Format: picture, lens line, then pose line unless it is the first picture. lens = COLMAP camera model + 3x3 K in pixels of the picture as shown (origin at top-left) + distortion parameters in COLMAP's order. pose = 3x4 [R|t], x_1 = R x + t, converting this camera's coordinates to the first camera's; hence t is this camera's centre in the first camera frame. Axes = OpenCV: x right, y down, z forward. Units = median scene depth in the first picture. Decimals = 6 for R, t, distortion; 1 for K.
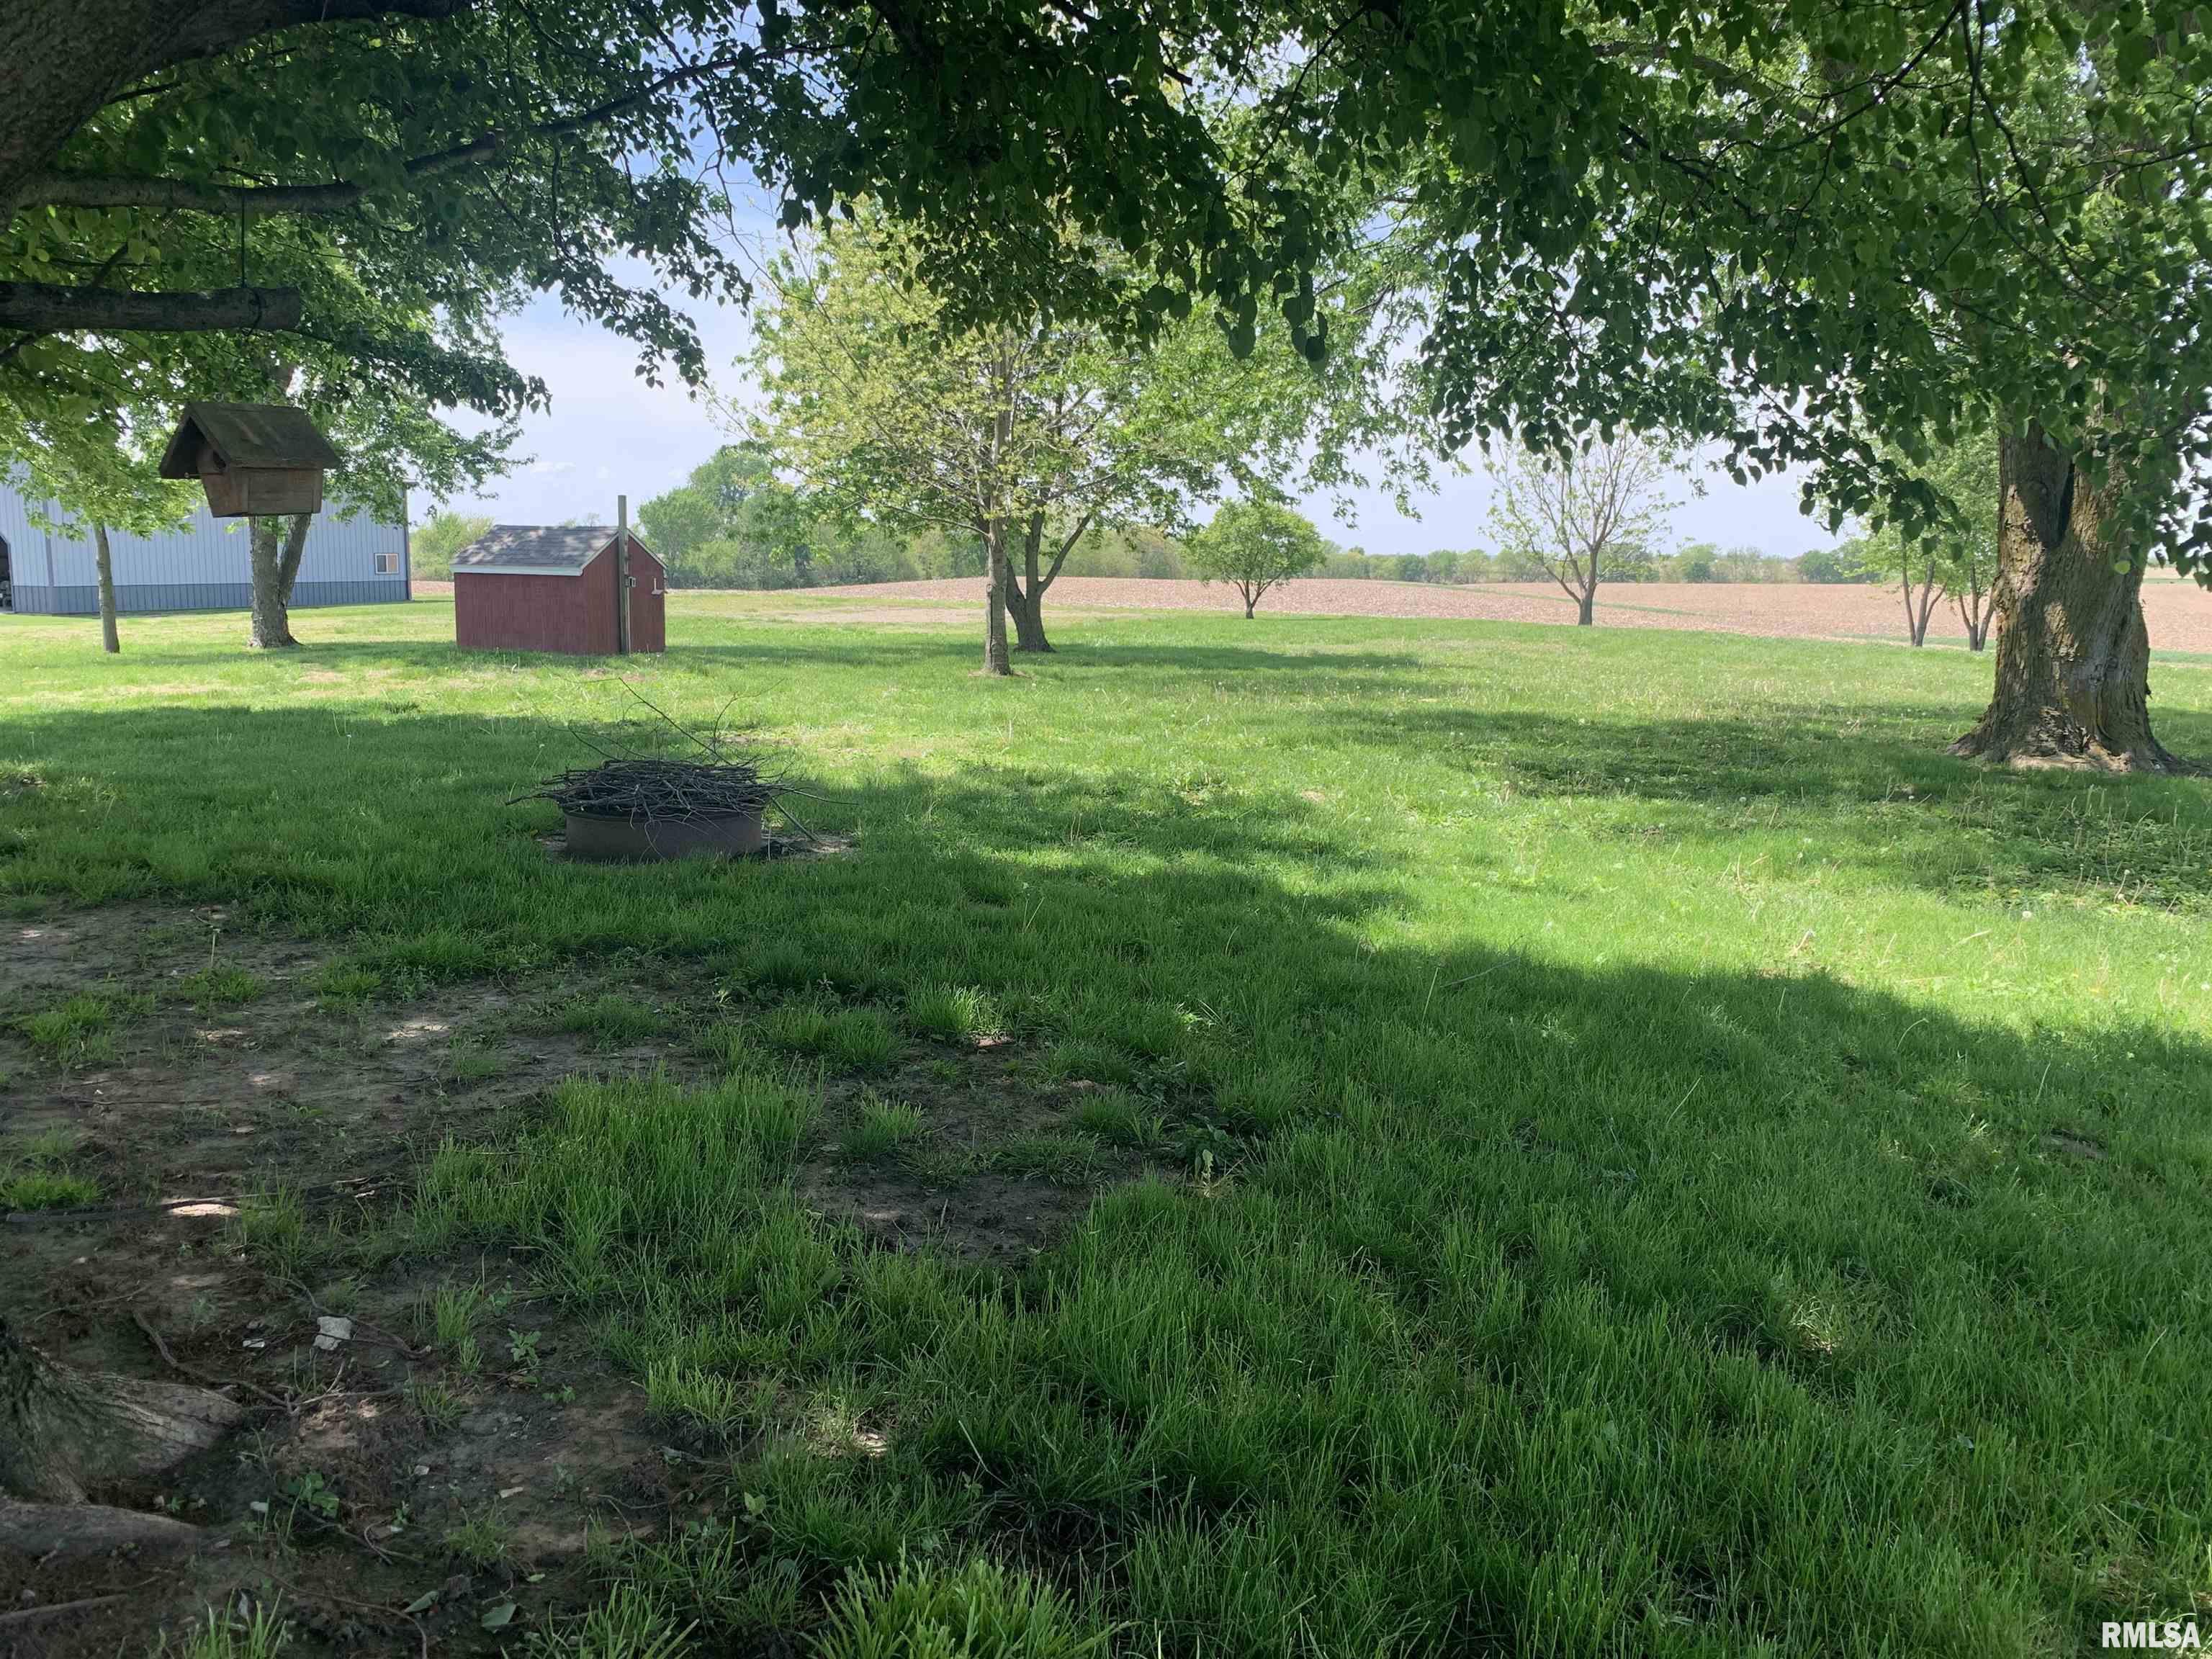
lens RADIAL K [[1712.1, 0, 1106.0], [0, 1712.1, 829.5], [0, 0, 1]] dist [-0.001073, -0.002017]
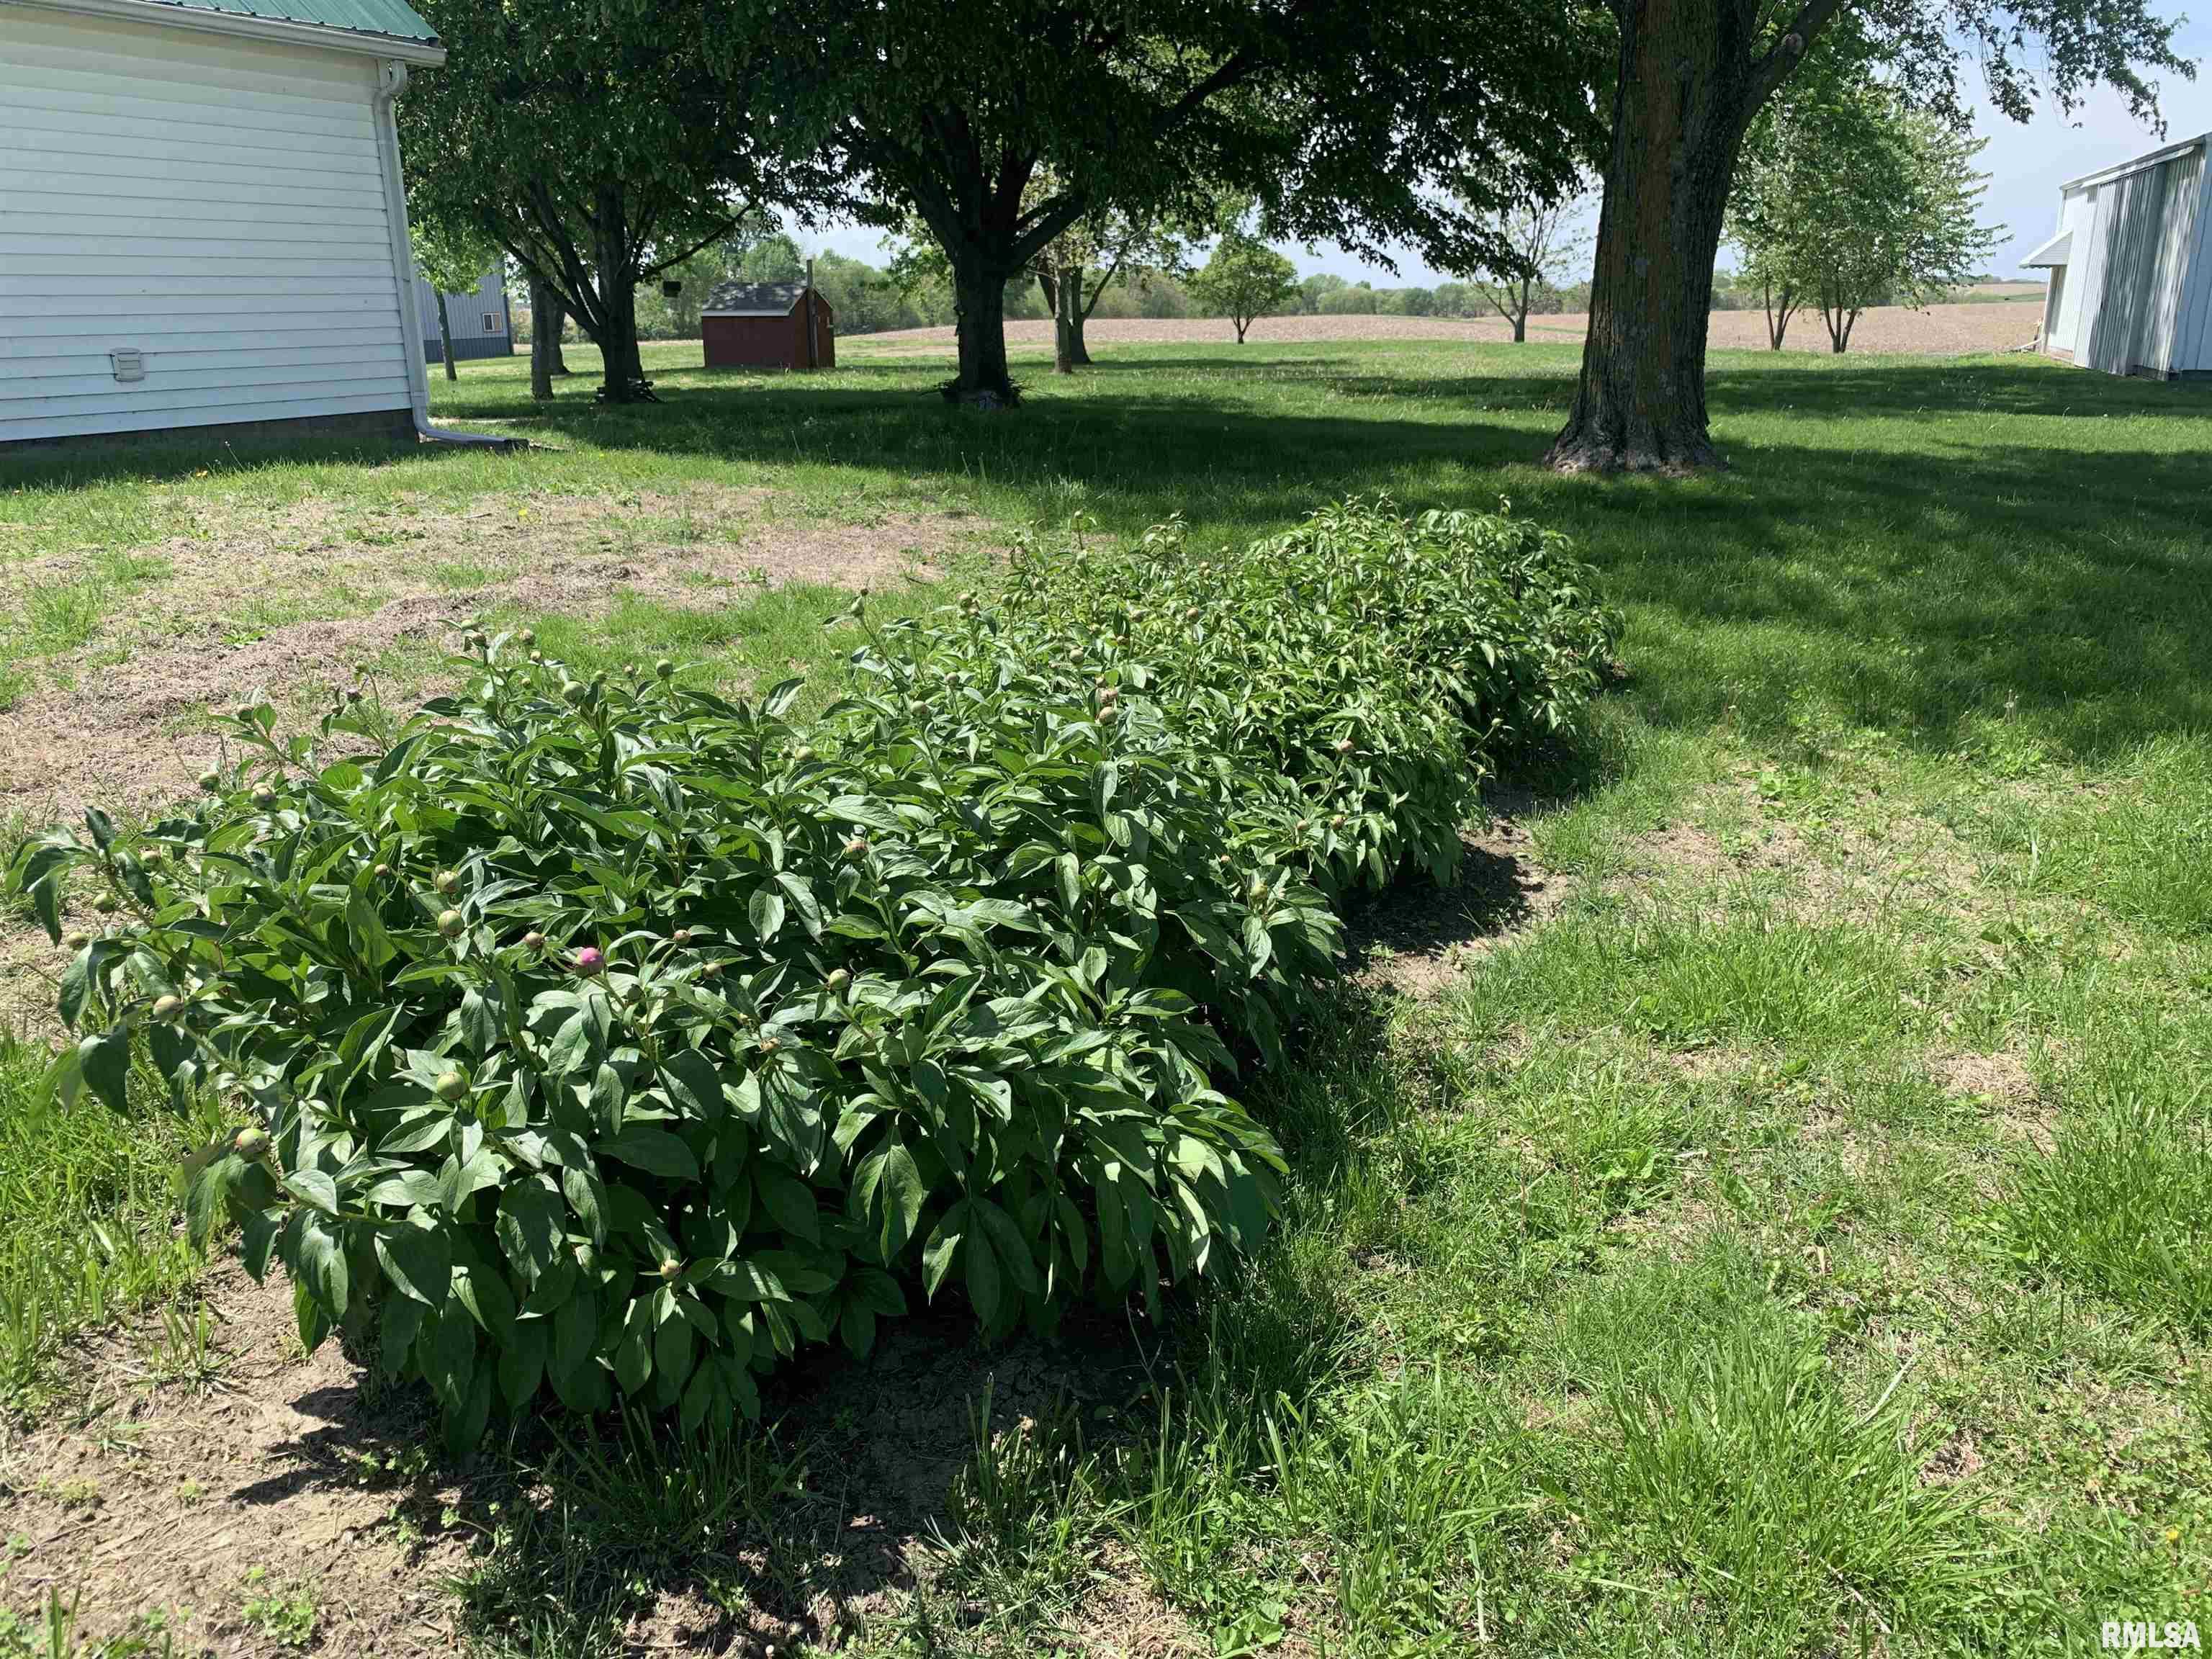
lens RADIAL K [[1649.0, 0, 1106.0], [0, 1649.0, 829.5], [0, 0, 1]] dist [-0.042565, 0.000754]
pose [[0.999596, -0.026842, -0.009330, -0.014602], [0.027961, 0.987633, 0.154269, 0.052886], [0.005074, -0.154467, 0.987985, -0.312769]]
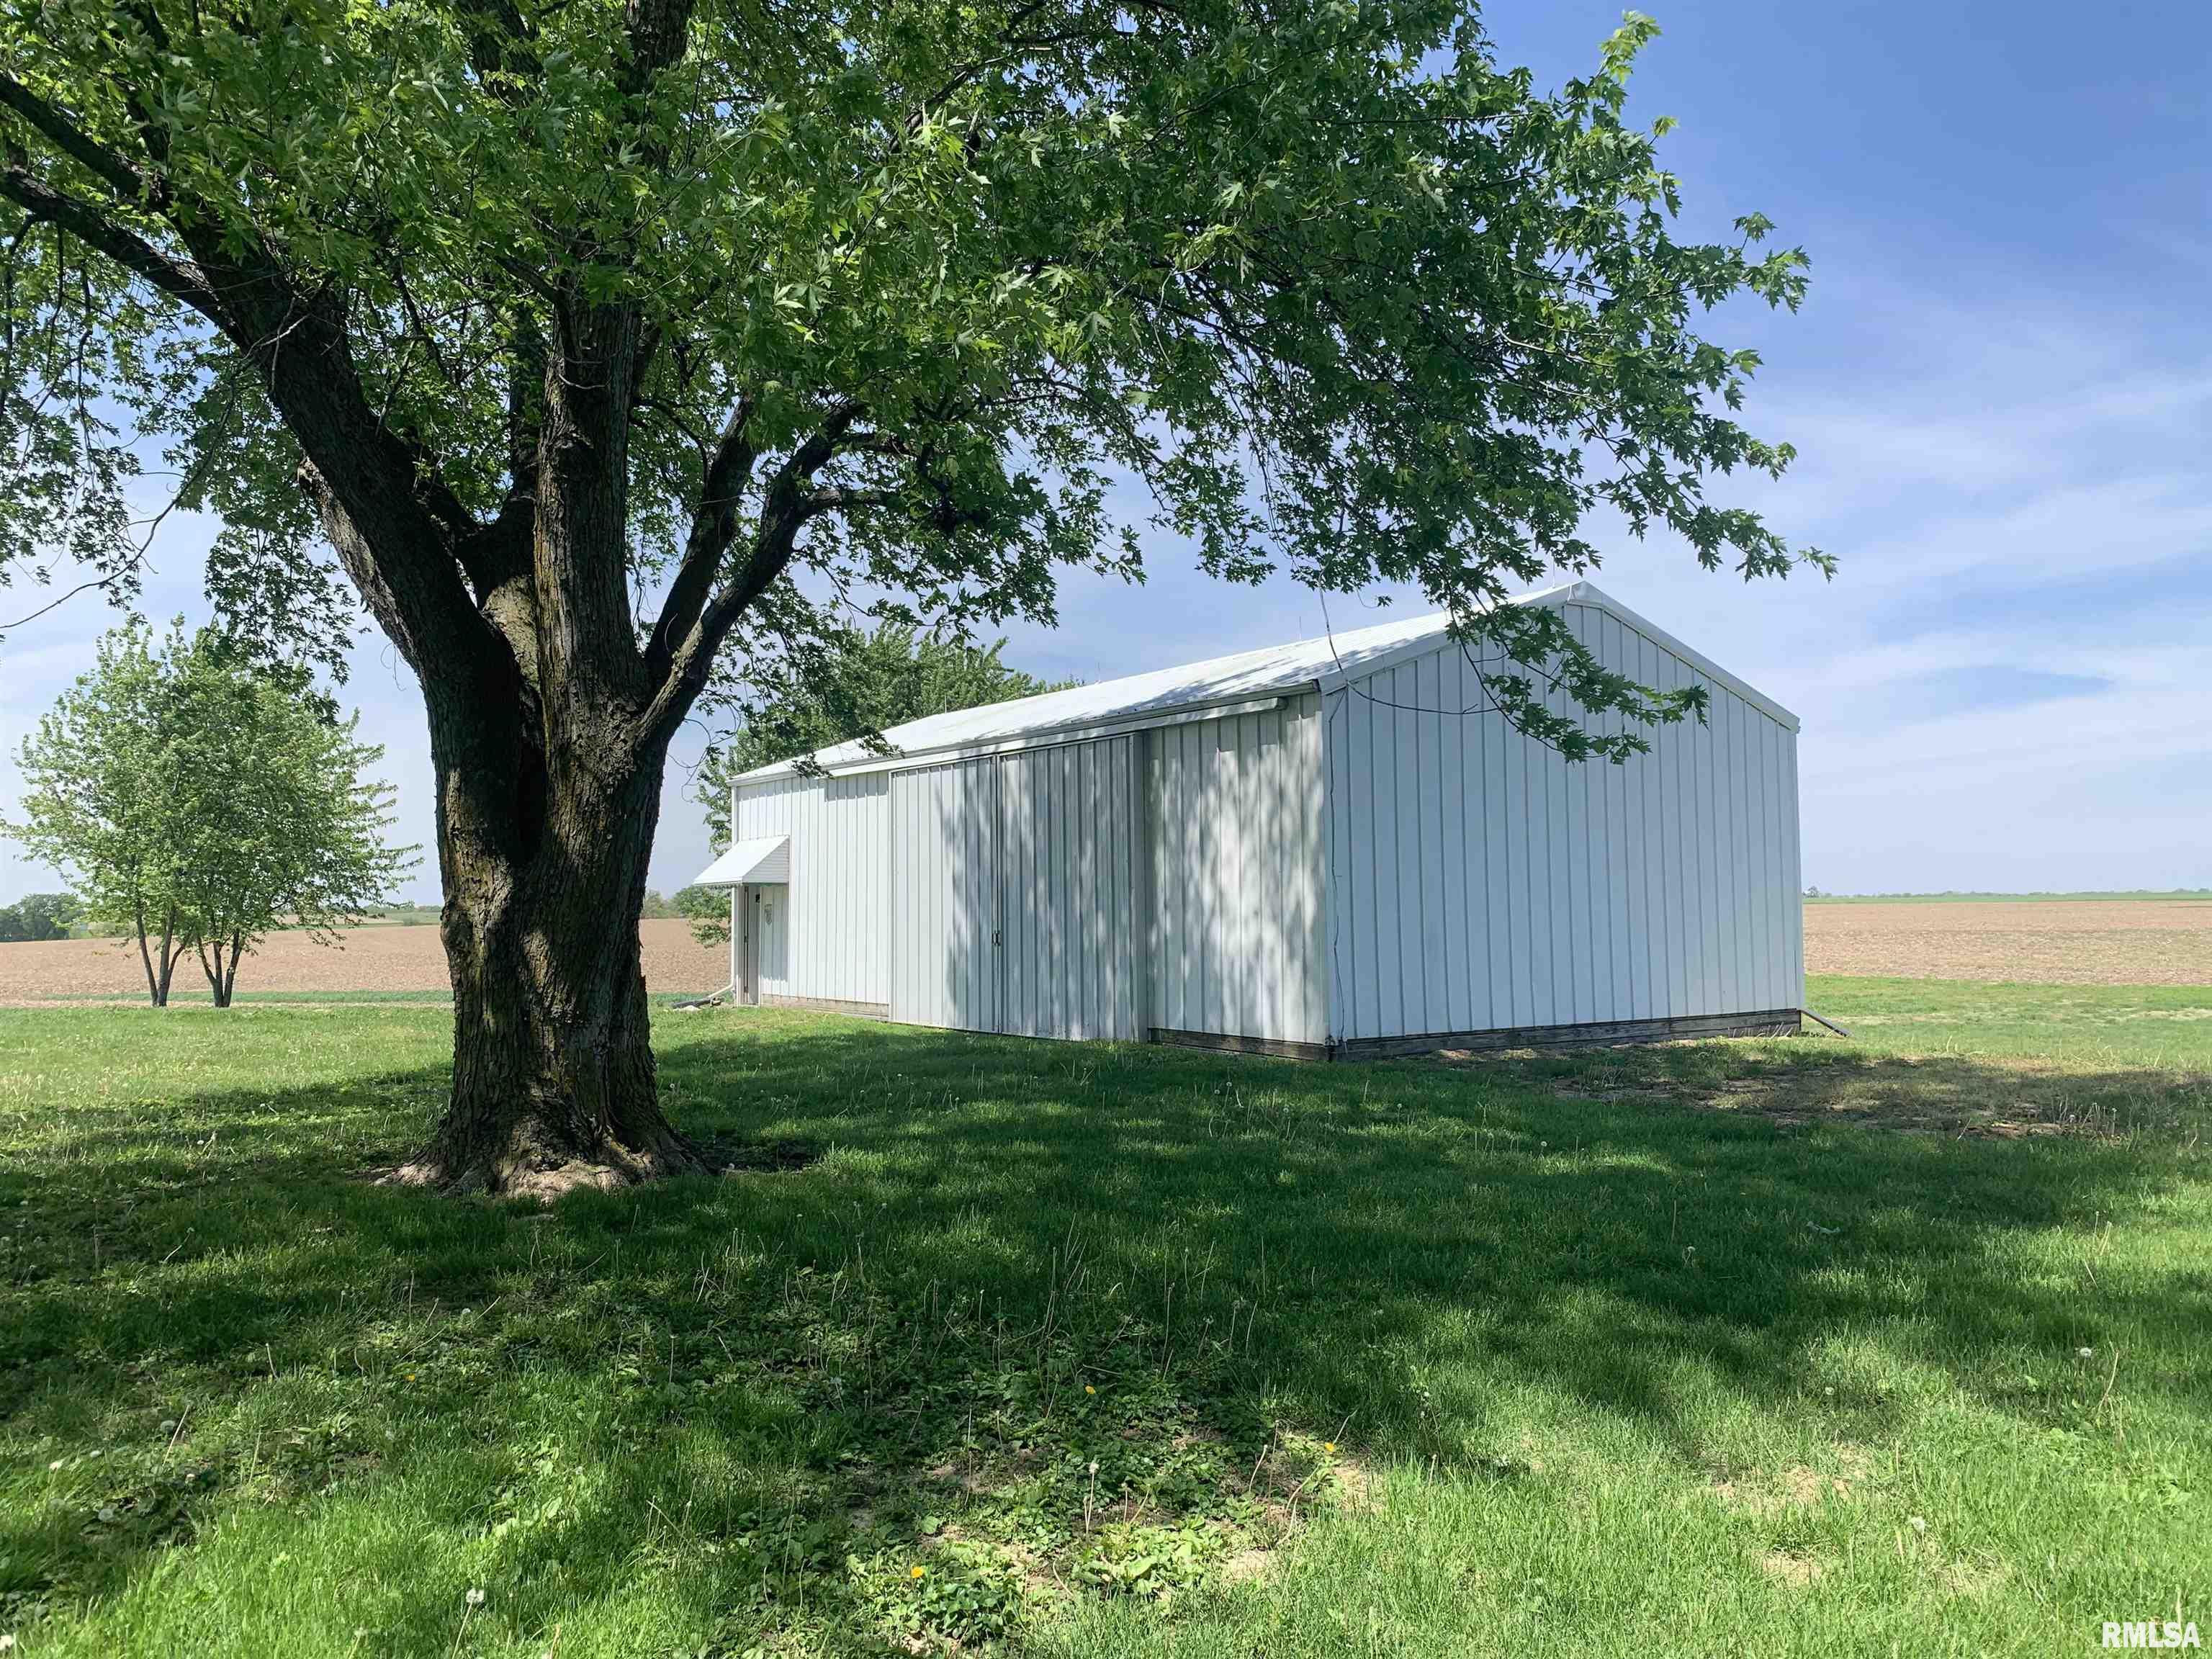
lens RADIAL K [[1649.0, 0, 1106.0], [0, 1649.0, 829.5], [0, 0, 1]] dist [-0.042565, 0.000754]
pose [[0.533351, 0.041597, 0.844871, 0.044970], [0.134447, 0.981925, -0.133218, -0.023876], [-0.835141, 0.184642, 0.518118, 0.188904]]
